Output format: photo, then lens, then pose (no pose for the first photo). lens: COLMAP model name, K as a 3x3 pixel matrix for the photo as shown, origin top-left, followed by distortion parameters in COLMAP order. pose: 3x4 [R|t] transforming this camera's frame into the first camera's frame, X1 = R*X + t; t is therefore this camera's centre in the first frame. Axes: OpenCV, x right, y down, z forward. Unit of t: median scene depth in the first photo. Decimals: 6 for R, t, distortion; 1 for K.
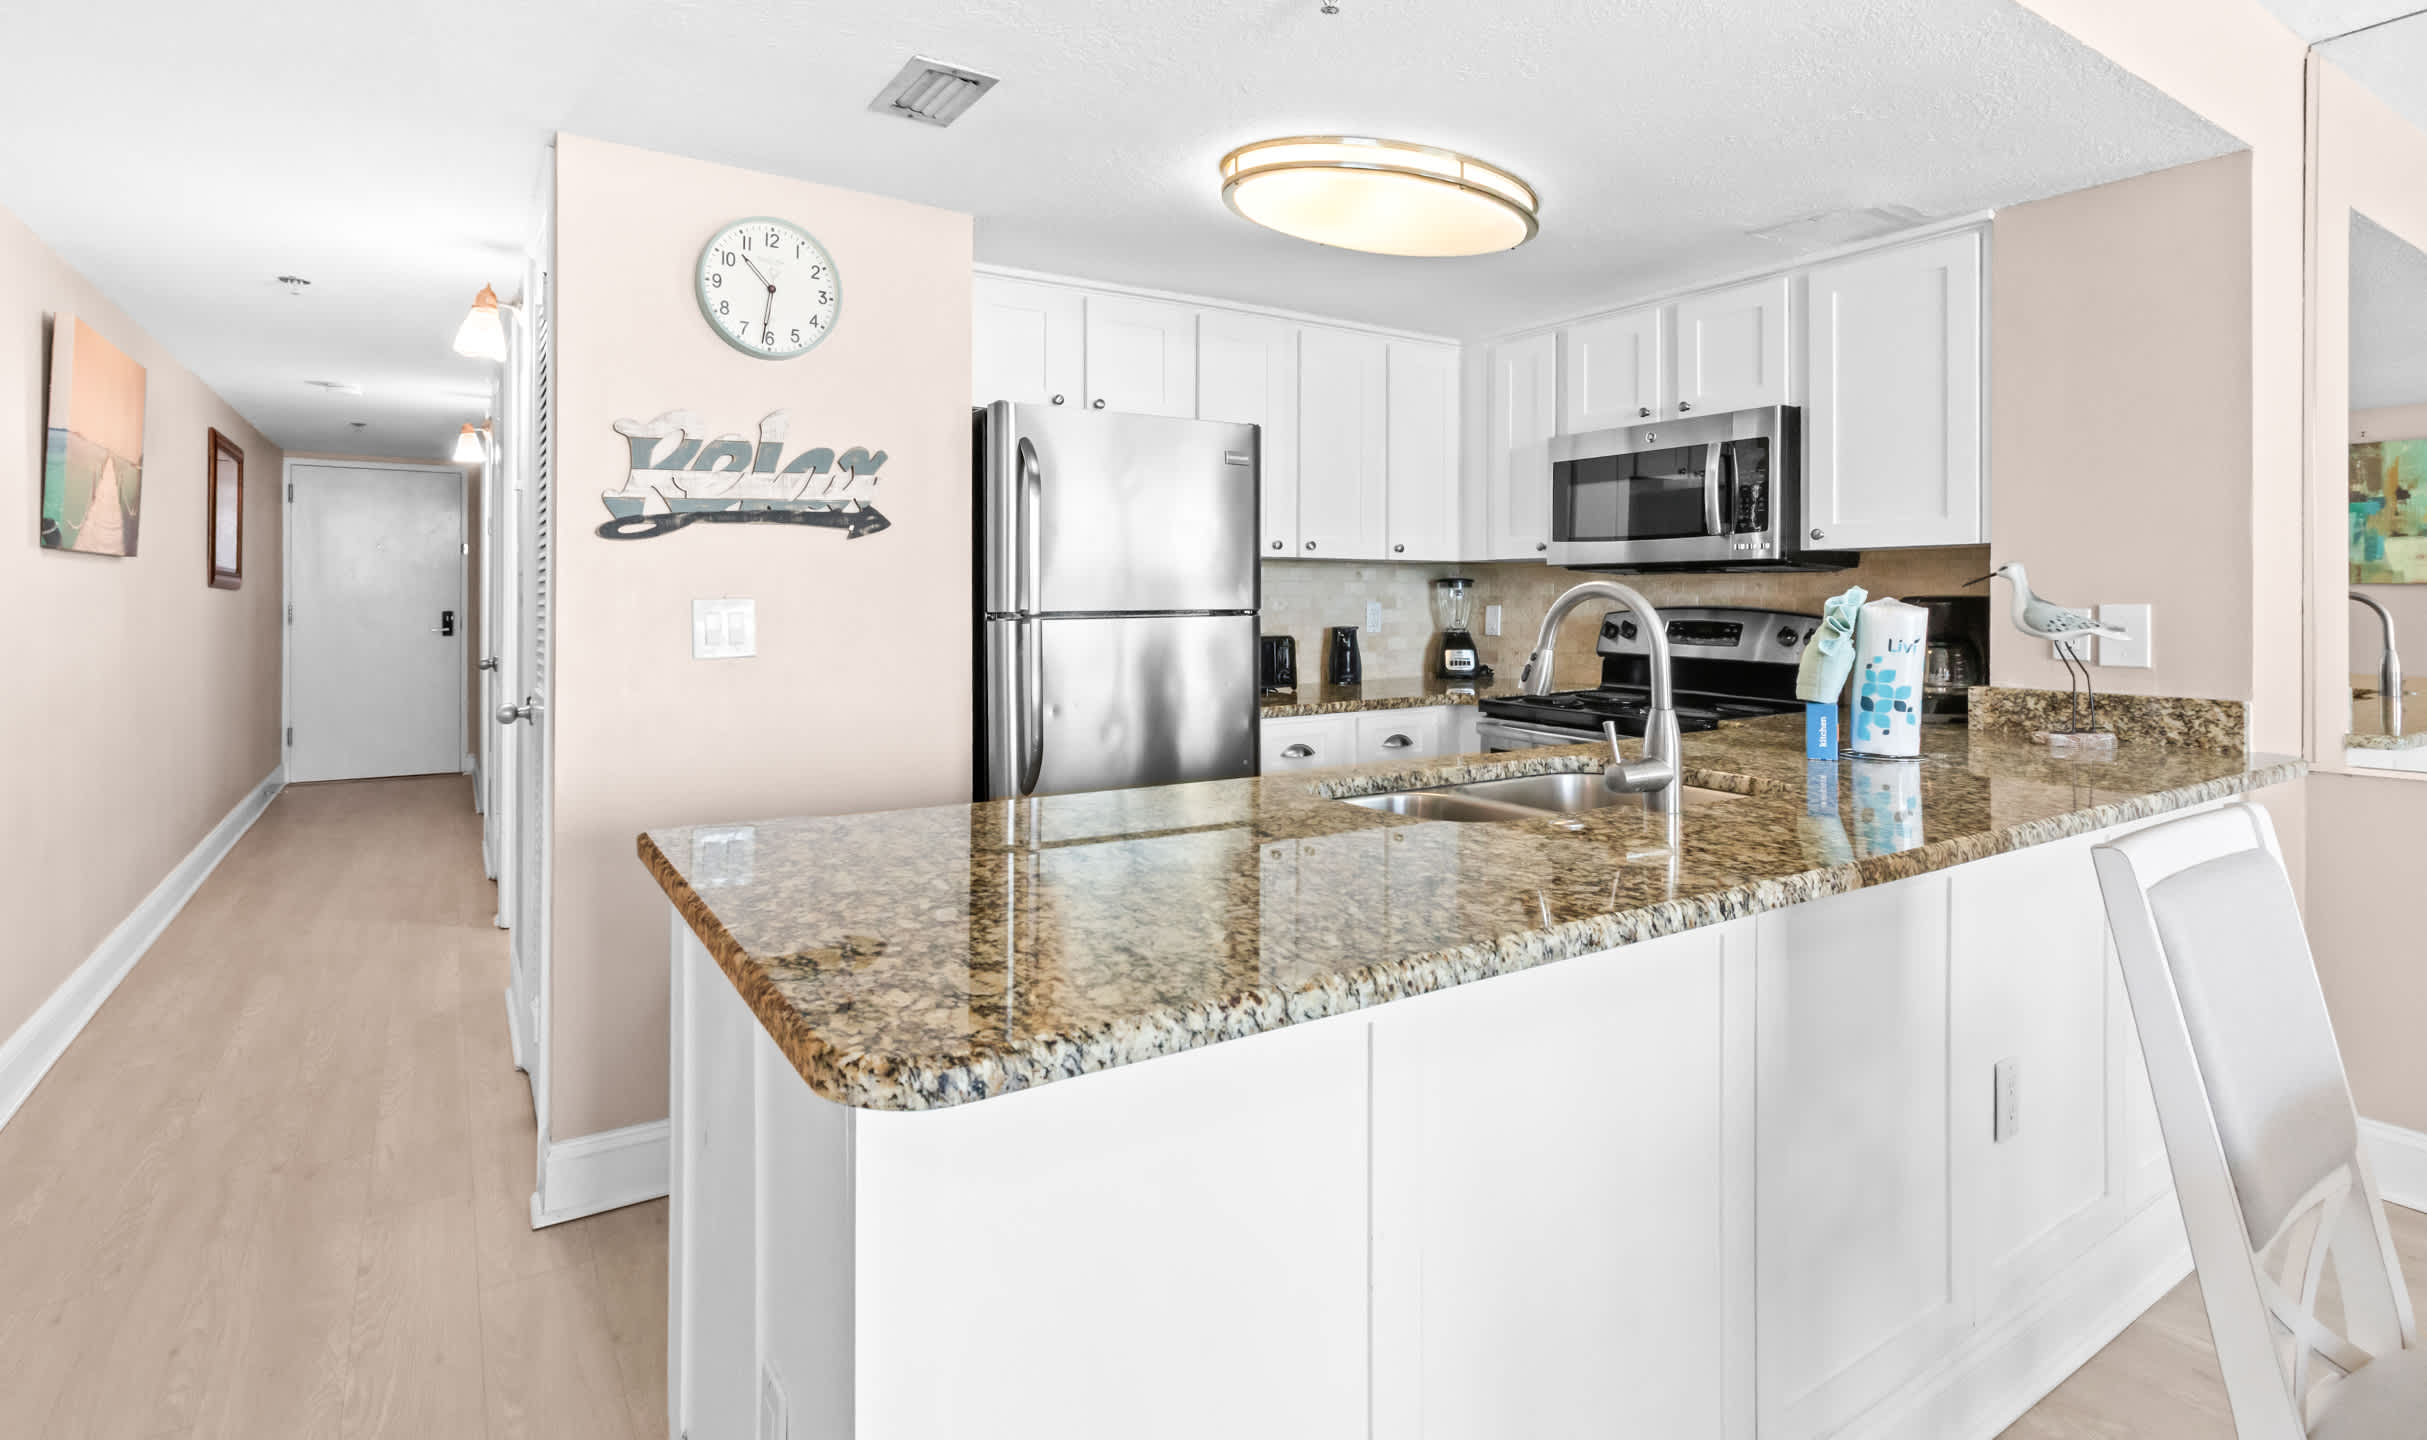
lens RADIAL K [[1112.4, 0, 1146.8], [0, 1112.4, 618.5], [0, 0, 1]] dist [-0.001568, -0.001479]
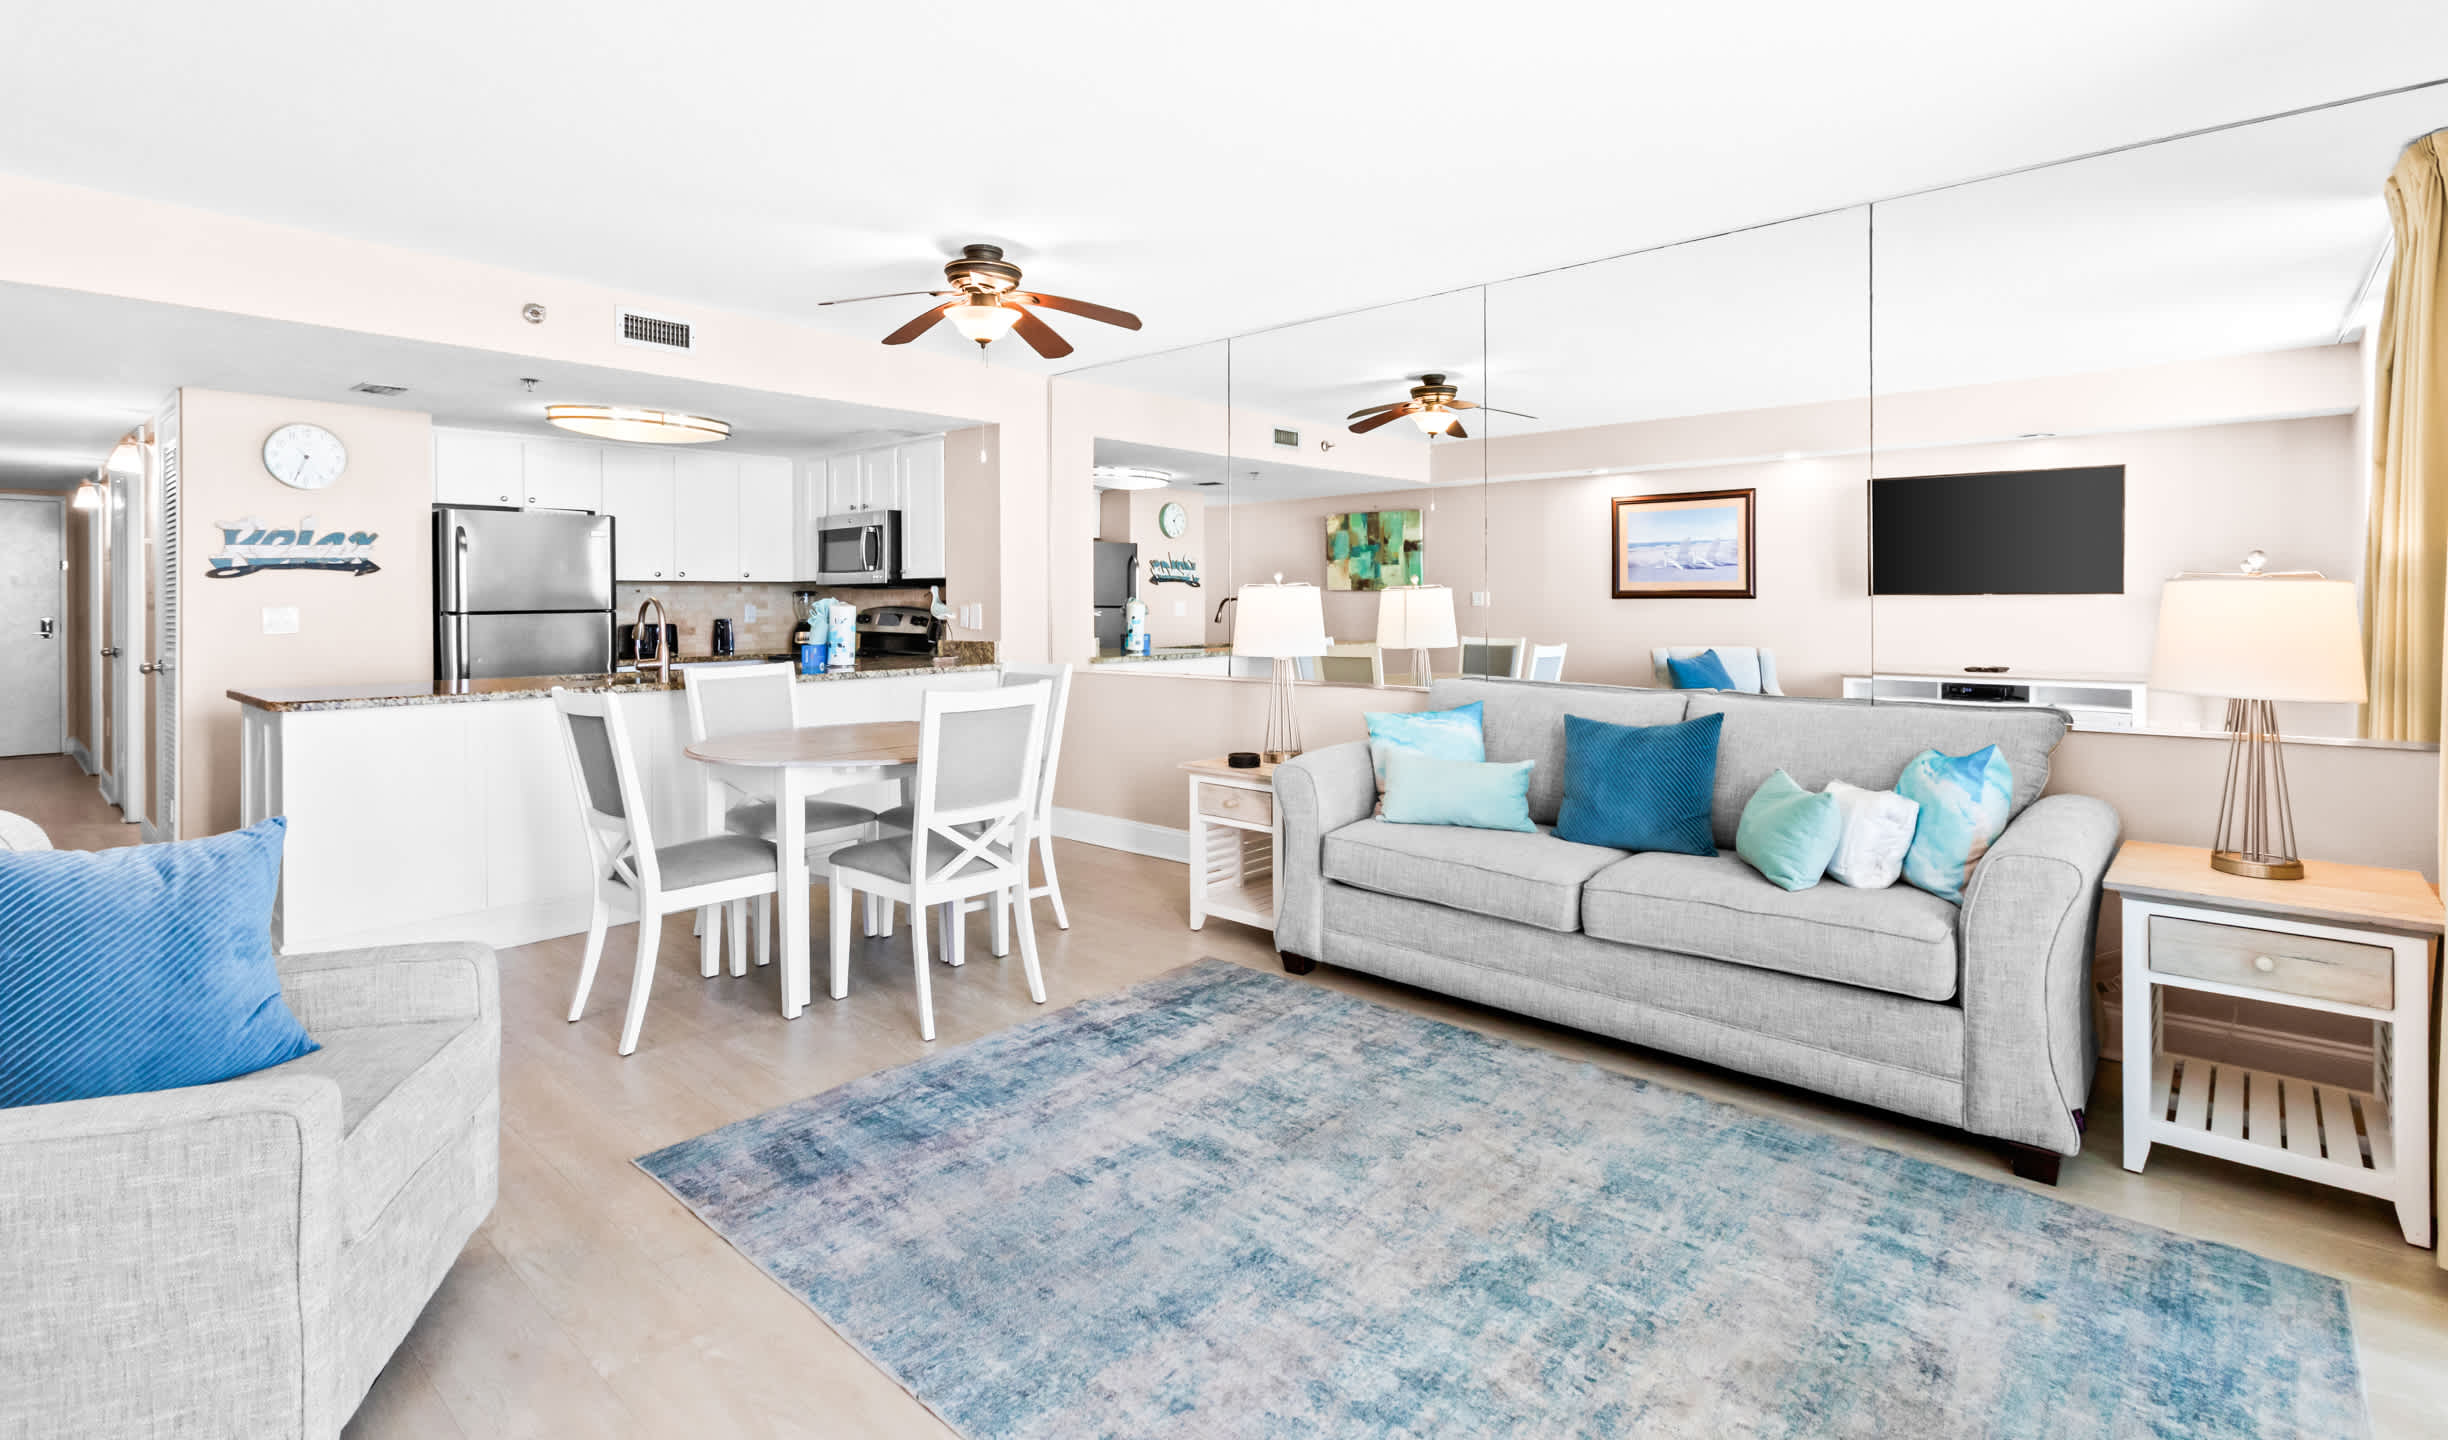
lens RADIAL K [[1122.0, 0, 1226.0], [0, 1122.0, 607.0], [0, 0, 1]] dist [-0.001568, -0.001479]
pose [[0.959563, -0.010284, 0.281305, 0.677067], [0.014361, 0.999820, -0.012437, 0.032502], [-0.281127, 0.015974, 0.959538, -1.400195]]
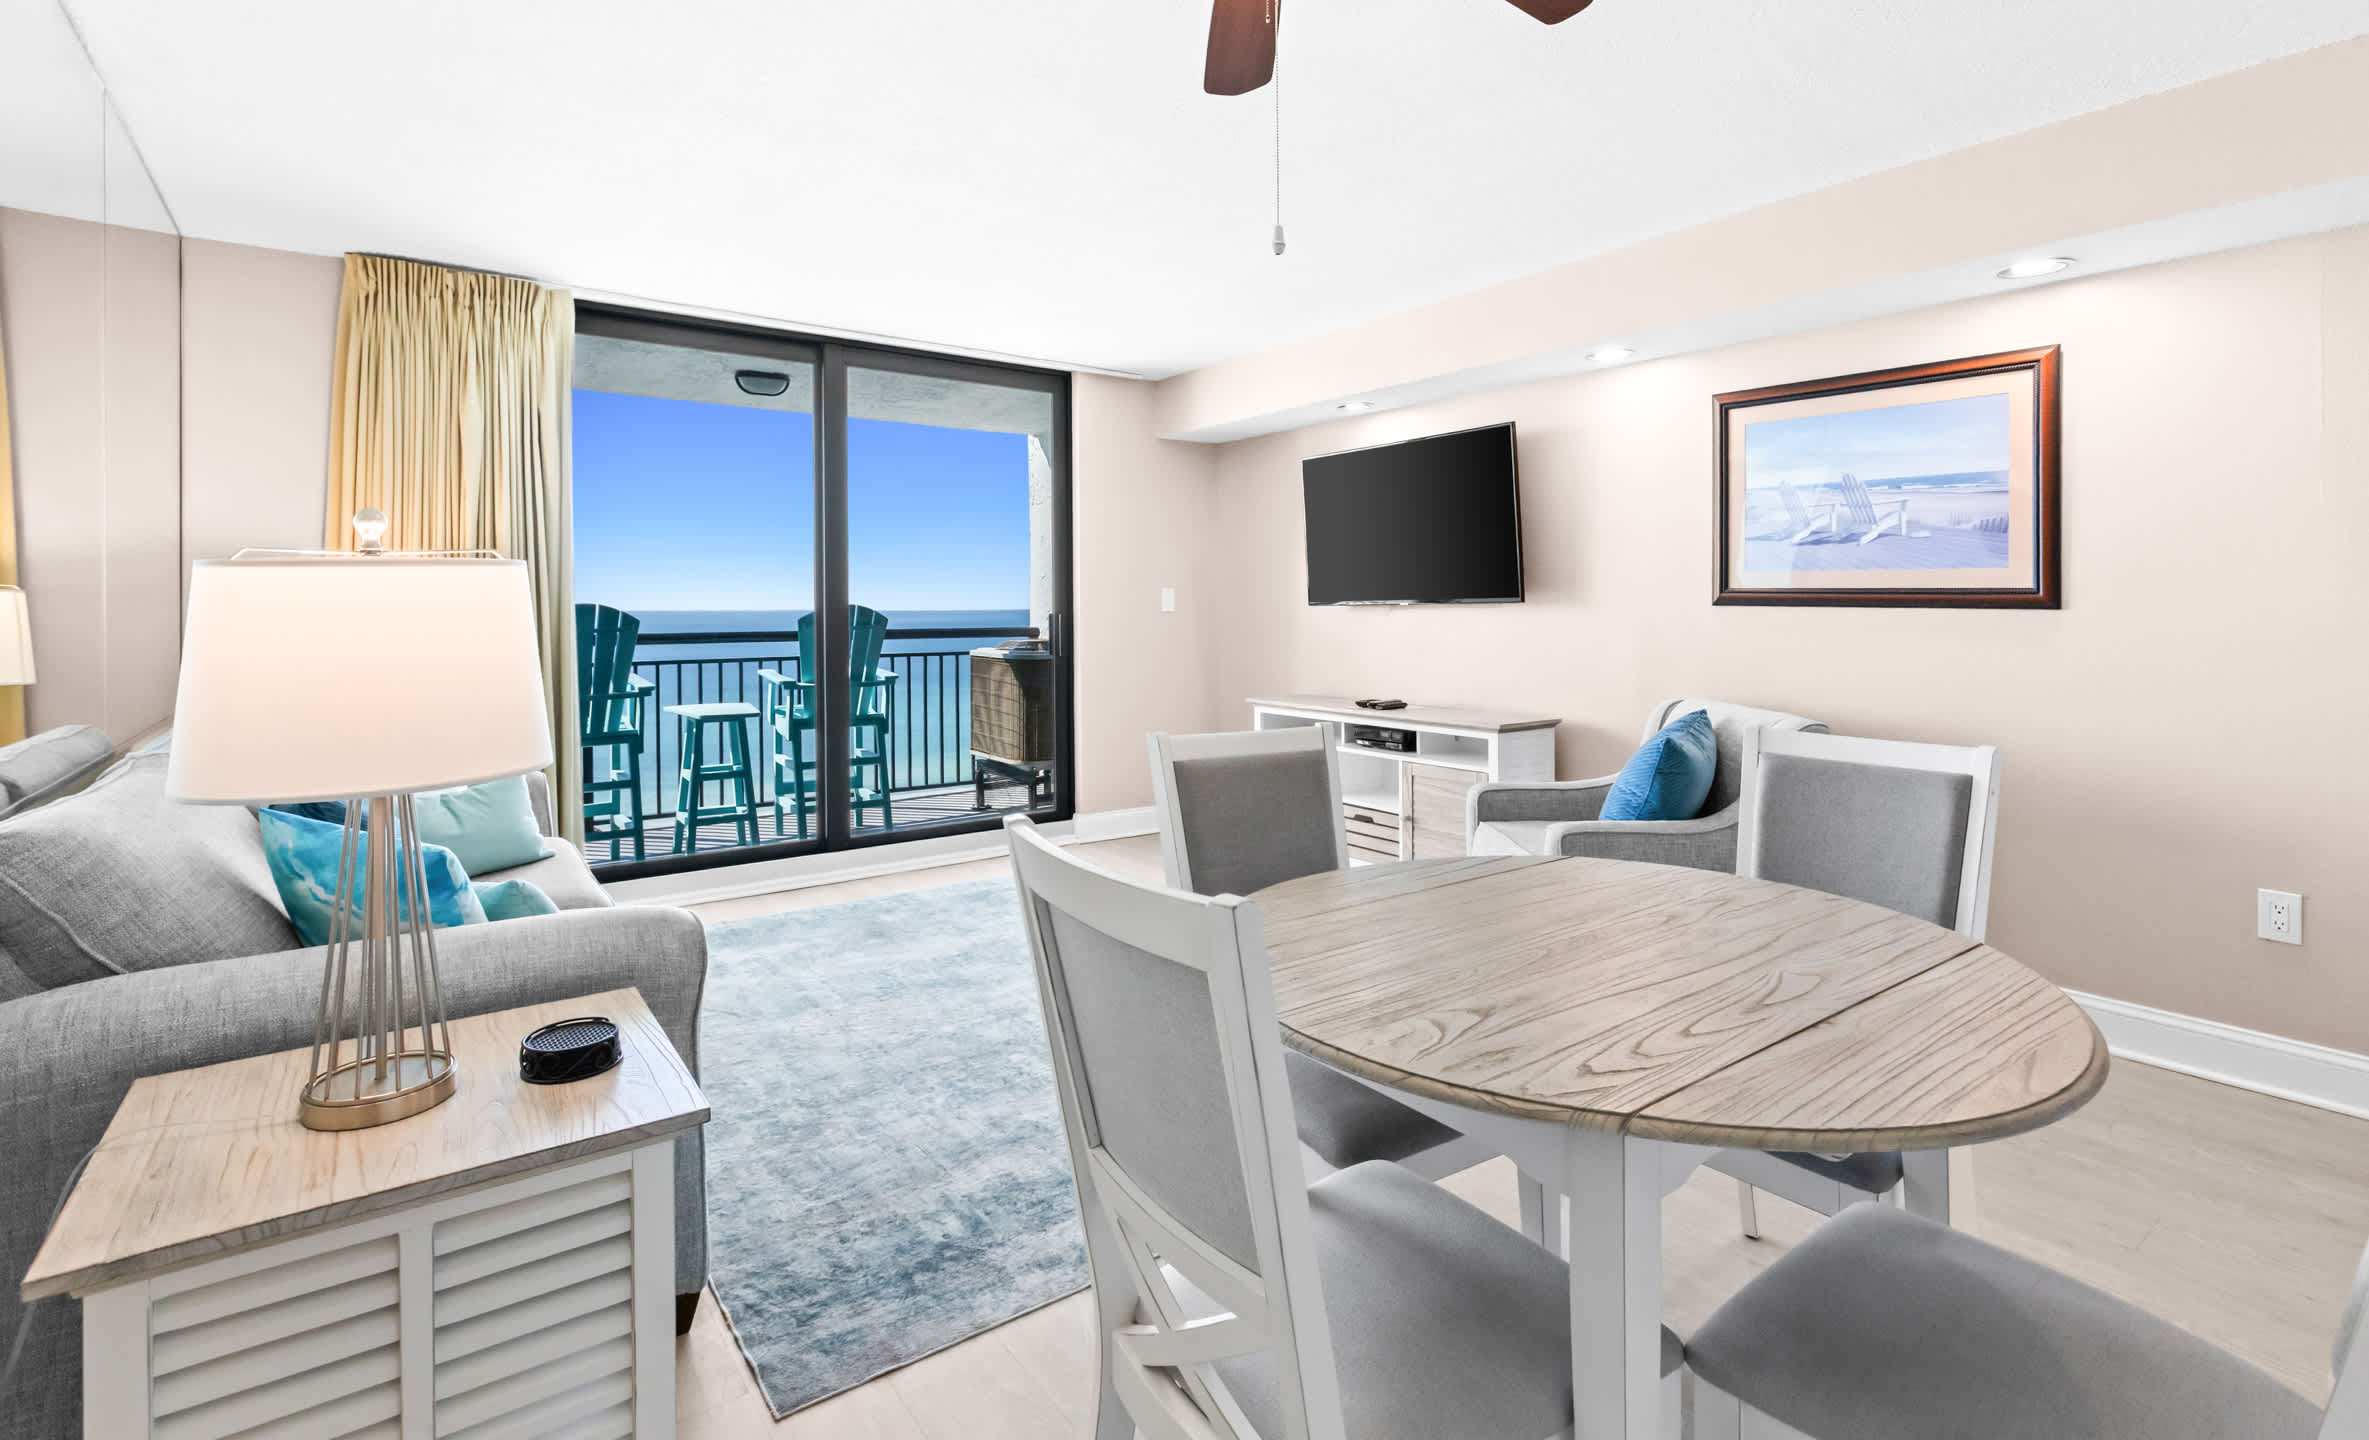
lens RADIAL K [[1092.9, 0, 1215.9], [0, 1092.9, 624.9], [0, 0, 1]] dist [-0.005859, 0.000466]
pose [[-0.994824, 0.000087, -0.101612, 0.885143], [-0.004080, 0.999159, 0.040806, -0.011840], [0.101530, 0.041010, -0.993987, 0.740142]]
